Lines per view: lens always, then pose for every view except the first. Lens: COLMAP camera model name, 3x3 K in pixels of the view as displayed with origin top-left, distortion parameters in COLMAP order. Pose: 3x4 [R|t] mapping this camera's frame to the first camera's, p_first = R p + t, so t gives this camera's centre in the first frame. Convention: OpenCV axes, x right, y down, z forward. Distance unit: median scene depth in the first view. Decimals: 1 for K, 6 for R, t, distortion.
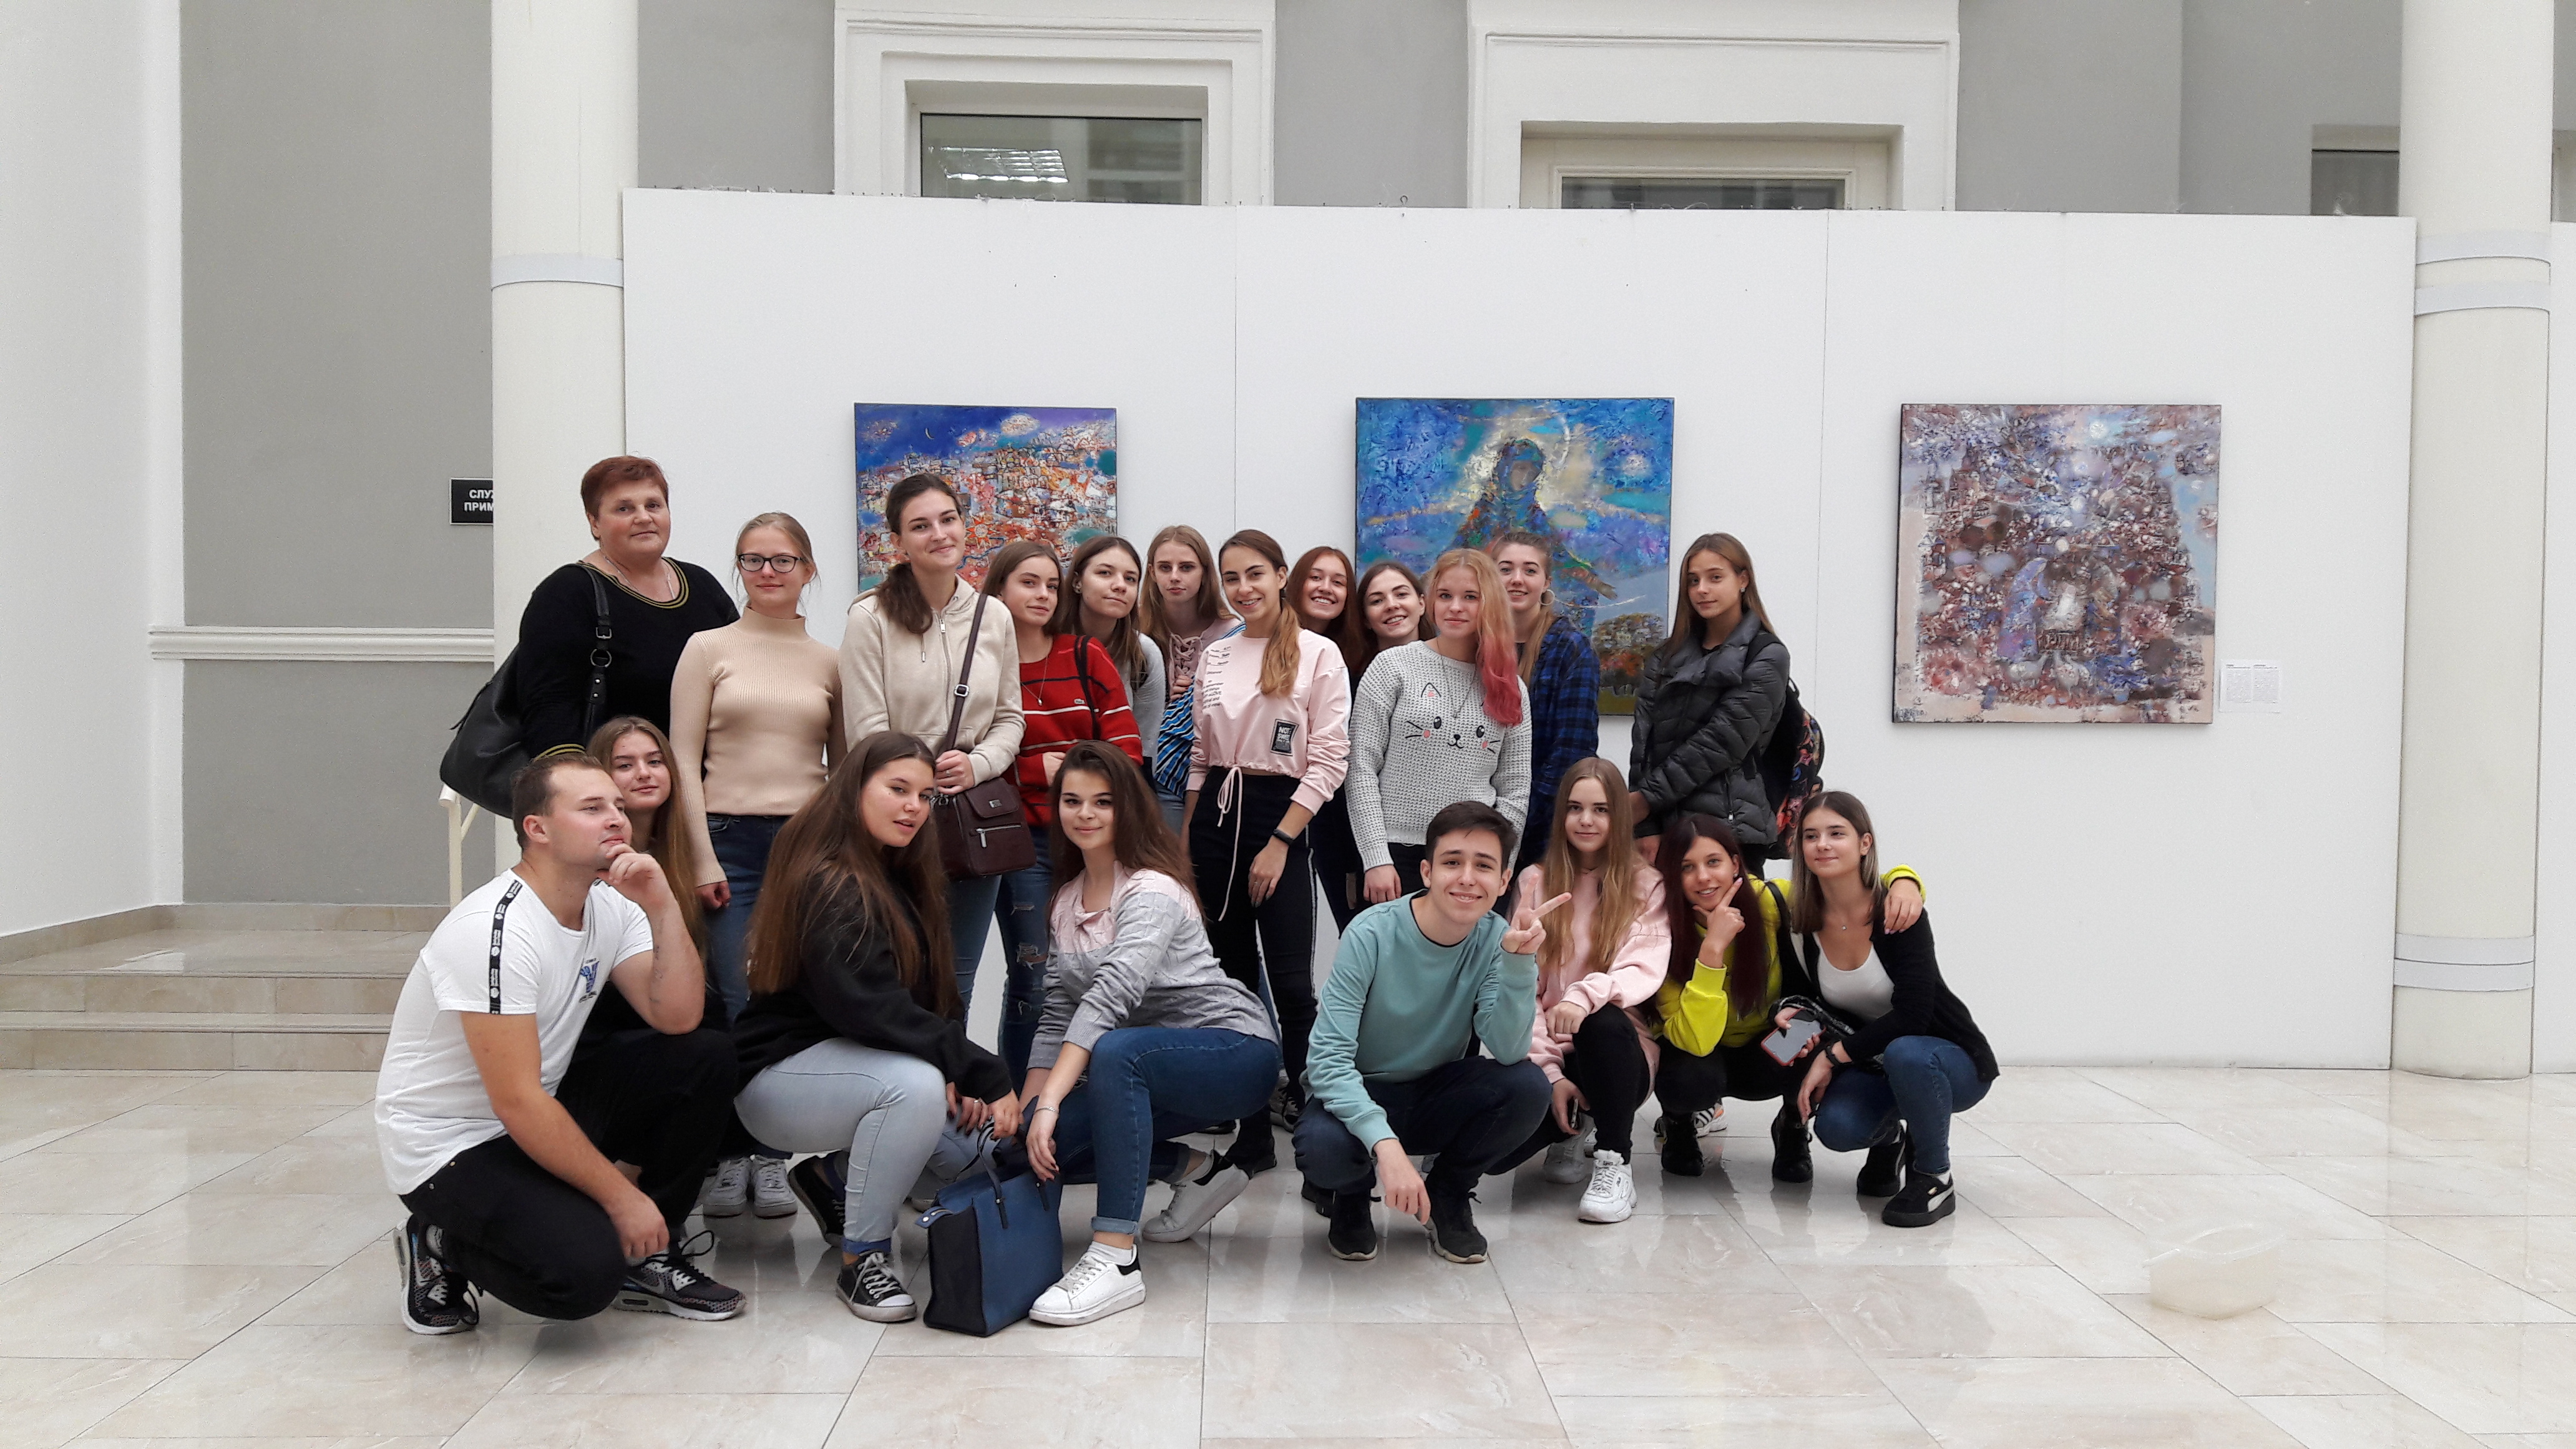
lens RADIAL K [[2029.7, 0, 1294.0], [0, 2029.7, 784.5], [0, 0, 1]] dist [0.075398, -0.151129]
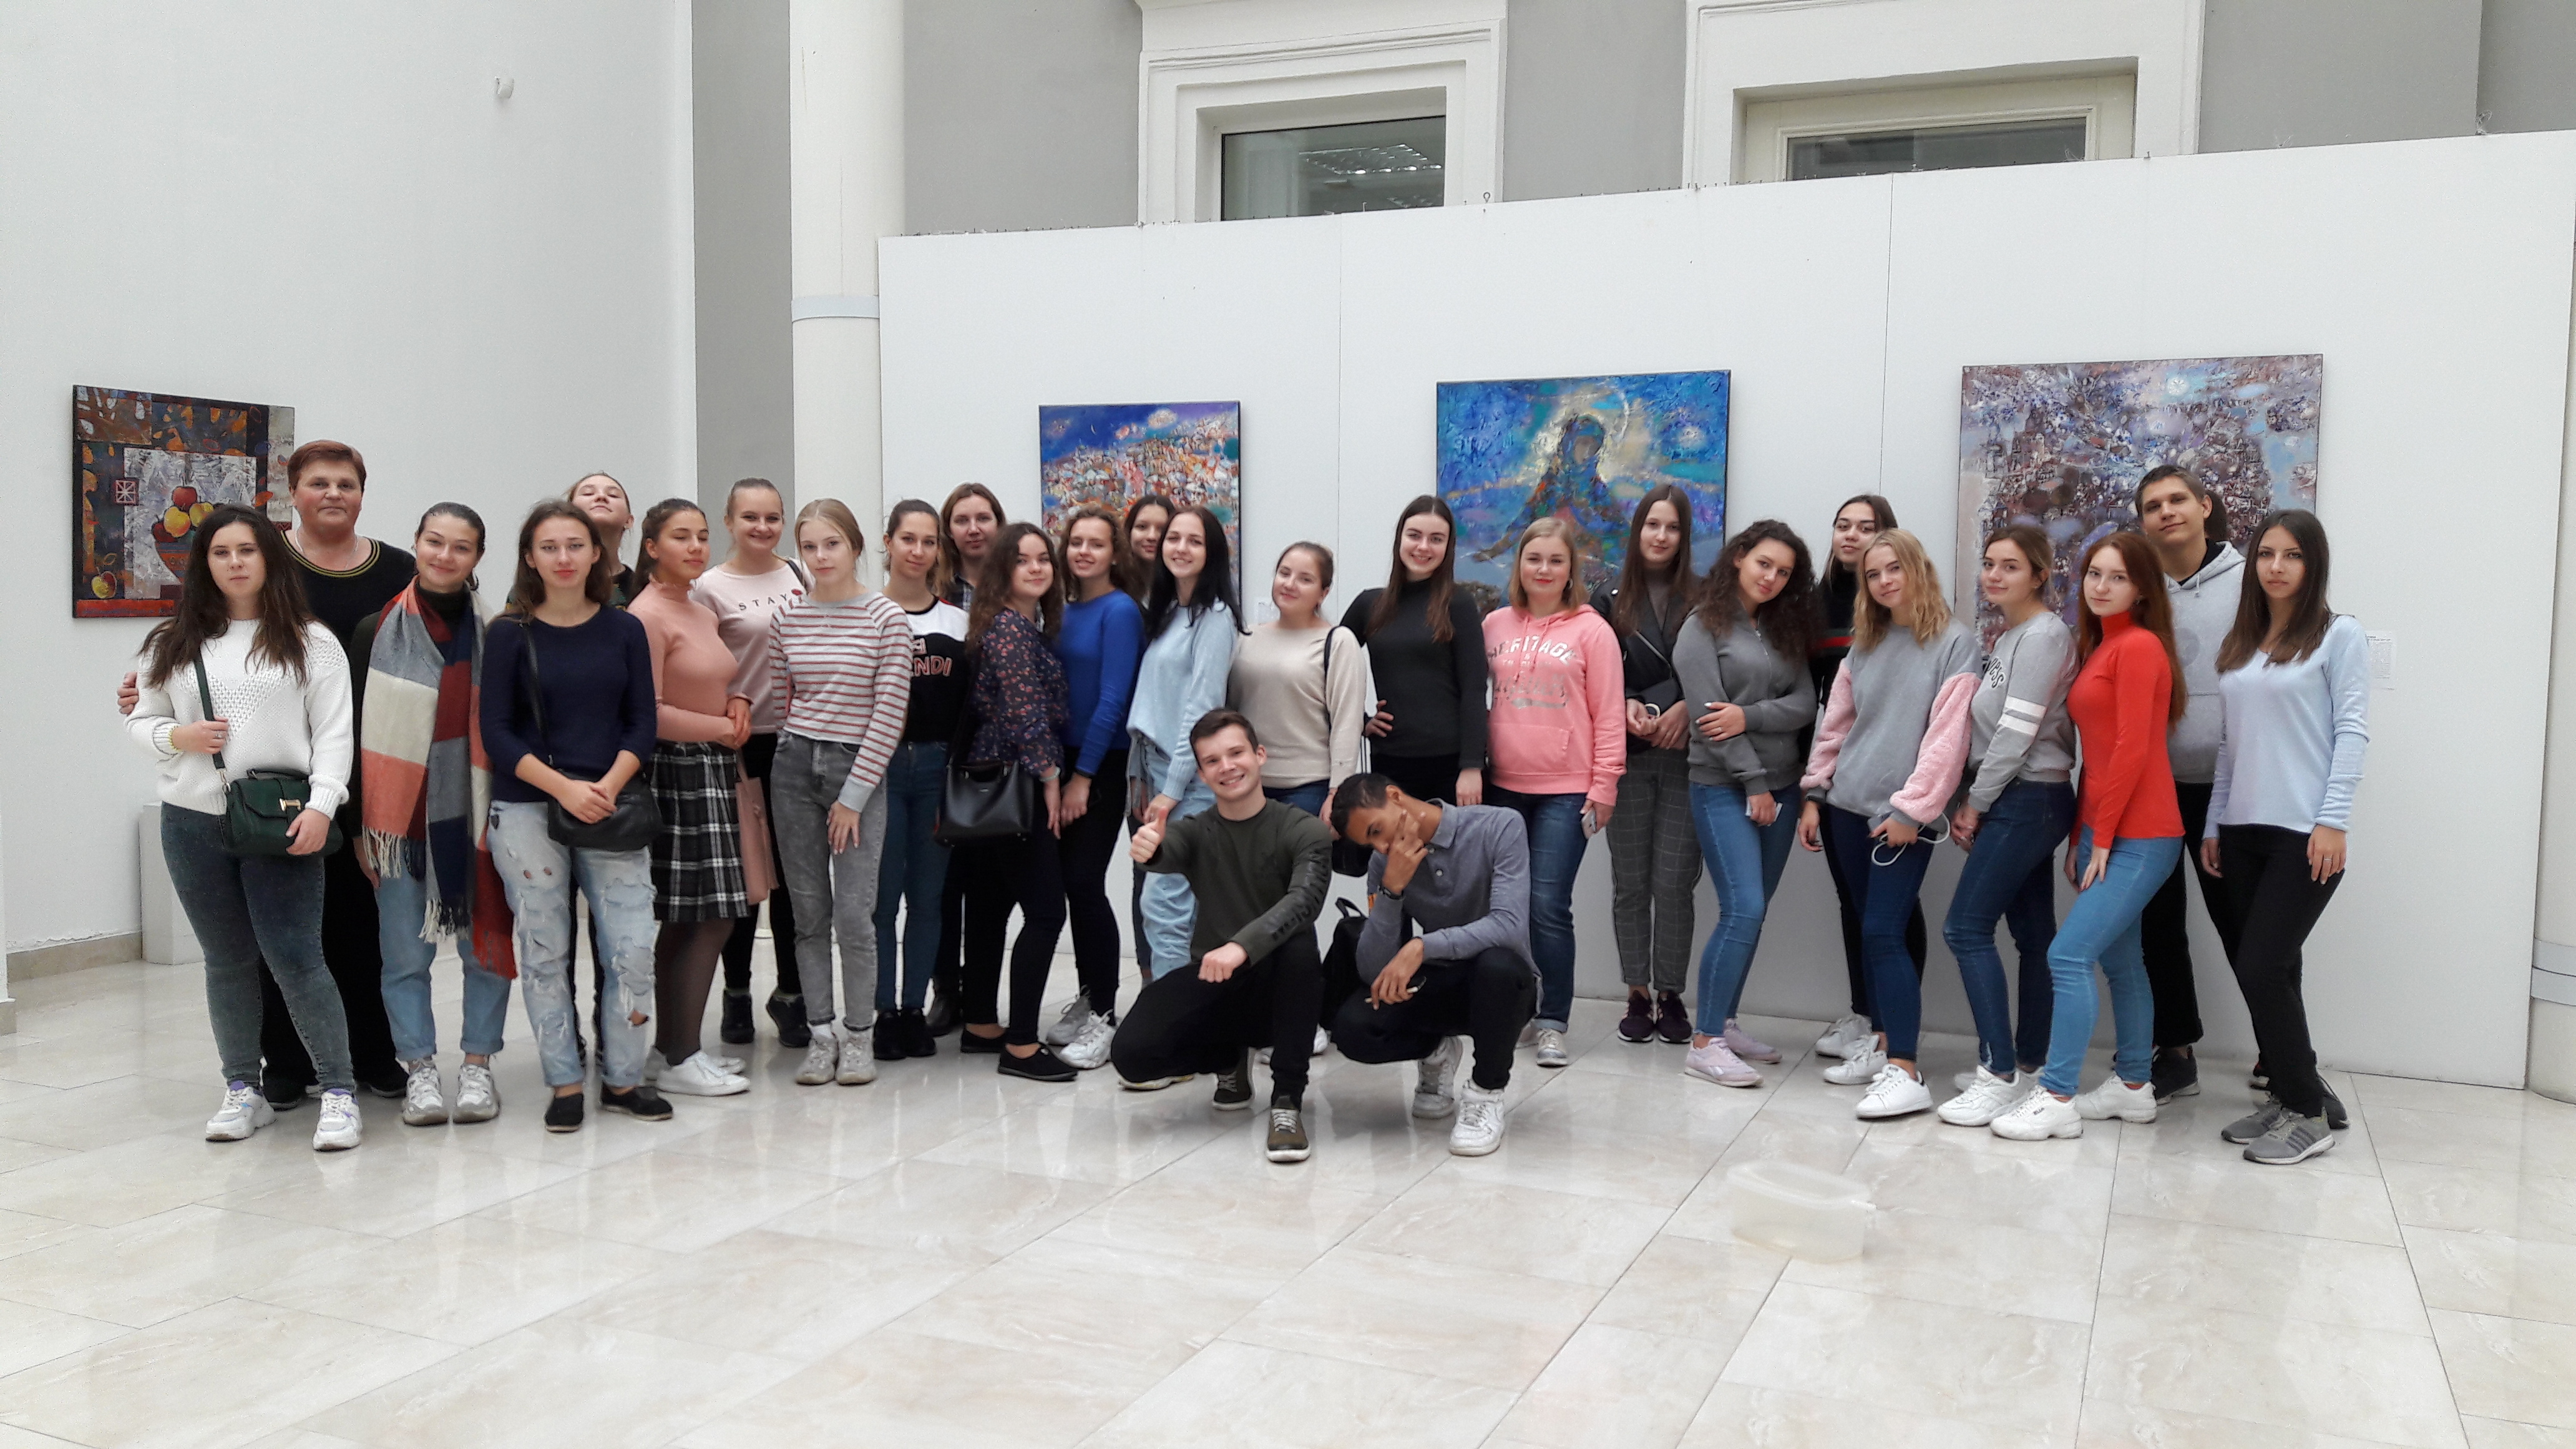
lens RADIAL K [[2055.3, 0, 1333.3], [0, 2055.3, 796.0], [0, 0, 1]] dist [0.036572, -0.134744]
pose [[0.908291, 0.043046, -0.416119, 0.444715], [-0.025795, 0.998562, 0.046993, -0.018732], [0.417544, -0.031950, 0.908095, -0.033174]]
